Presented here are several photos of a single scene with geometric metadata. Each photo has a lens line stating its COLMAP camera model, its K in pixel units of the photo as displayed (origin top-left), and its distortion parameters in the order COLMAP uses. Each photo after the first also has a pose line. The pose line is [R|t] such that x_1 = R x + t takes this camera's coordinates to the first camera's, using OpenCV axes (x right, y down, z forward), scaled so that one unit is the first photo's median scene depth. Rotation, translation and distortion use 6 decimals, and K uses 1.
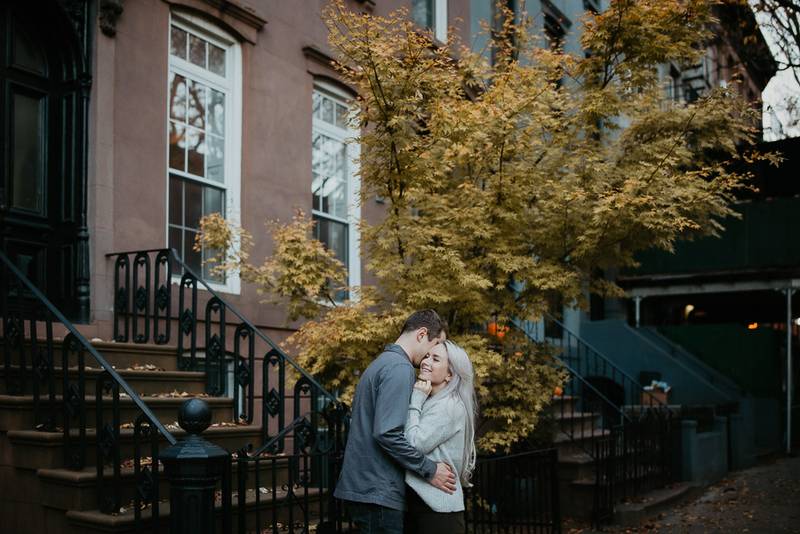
lens RADIAL K [[832.9, 0, 397.0], [0, 832.9, 276.8], [0, 0, 1]] dist [-0.030238, -0.024728]
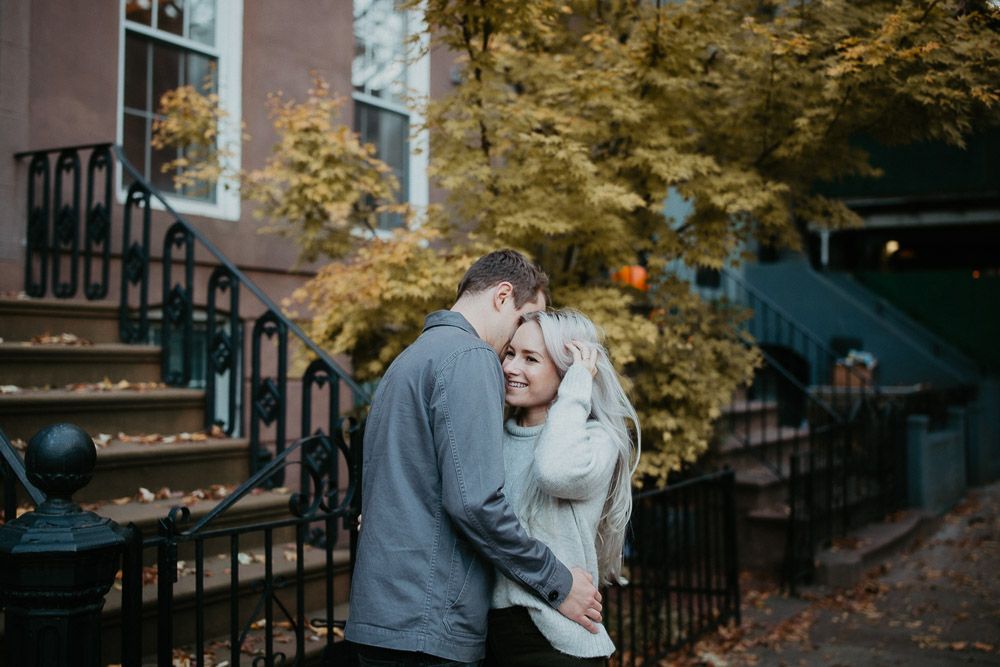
lens RADIAL K [[1041.1, 0, 496.2], [0, 1041.1, 345.7], [0, 0, 1]] dist [-0.030238, -0.024728]
pose [[0.999910, 0.006096, 0.011953, 0.004587], [-0.007661, 0.990730, 0.135631, 0.009889], [-0.011016, -0.135710, 0.990687, 0.257205]]
